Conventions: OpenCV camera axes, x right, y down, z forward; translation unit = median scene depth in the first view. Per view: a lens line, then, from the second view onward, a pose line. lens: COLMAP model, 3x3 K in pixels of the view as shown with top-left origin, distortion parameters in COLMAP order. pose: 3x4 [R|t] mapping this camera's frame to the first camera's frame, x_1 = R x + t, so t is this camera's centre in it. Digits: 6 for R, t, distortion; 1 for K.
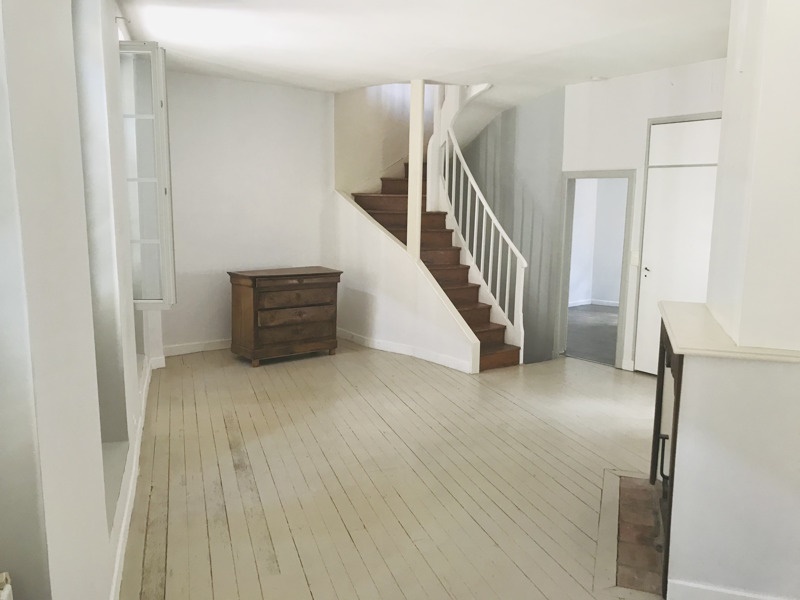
lens RADIAL K [[656.5, 0, 387.8], [0, 656.5, 299.1], [0, 0, 1]] dist [0.012574, -0.006371]
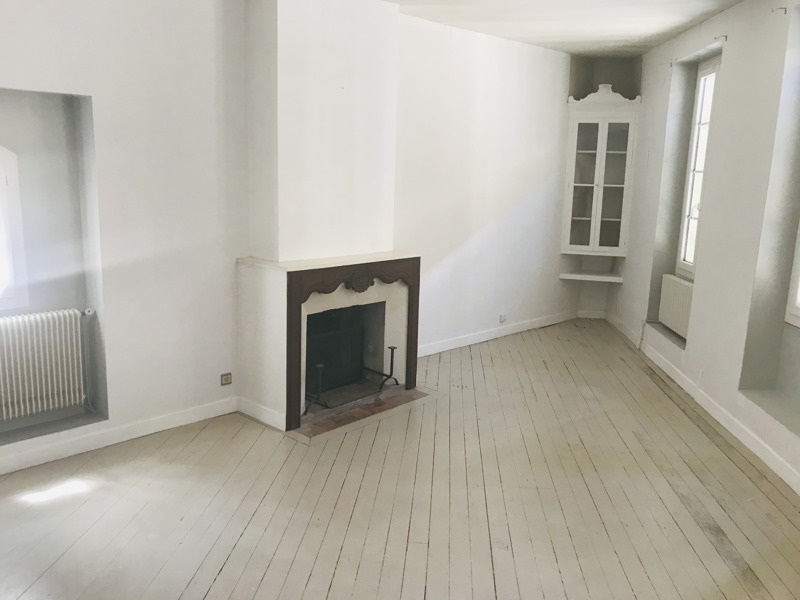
lens RADIAL K [[656.5, 0, 387.8], [0, 656.5, 299.1], [0, 0, 1]] dist [0.012574, -0.006371]
pose [[-0.919426, -0.109179, 0.377803, -0.142664], [0.025290, 0.942286, 0.333851, -0.303737], [-0.392449, 0.316506, -0.863602, 1.889998]]
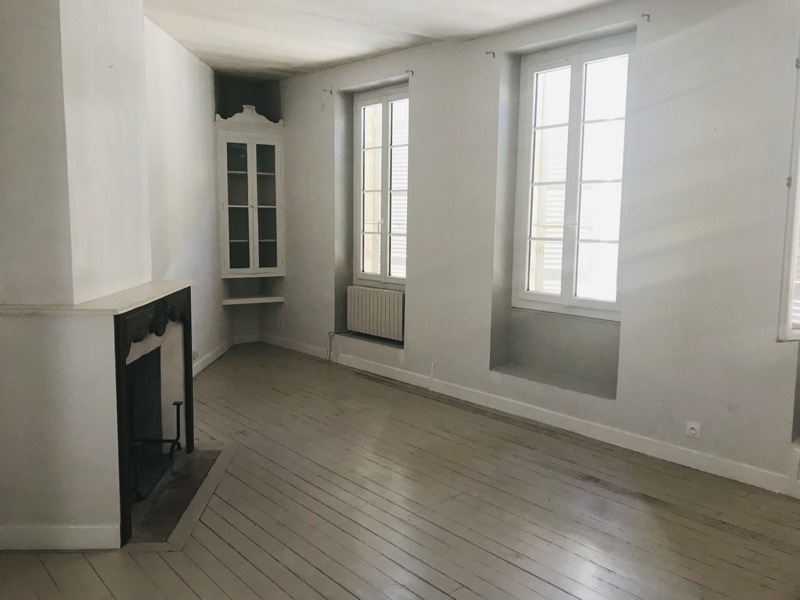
lens RADIAL K [[656.5, 0, 387.8], [0, 656.5, 299.1], [0, 0, 1]] dist [0.012574, -0.006371]
pose [[-0.923634, 0.026817, -0.382337, 0.422333], [-0.079712, 0.962297, 0.260060, -0.227039], [0.374896, 0.270677, -0.886672, 1.783242]]
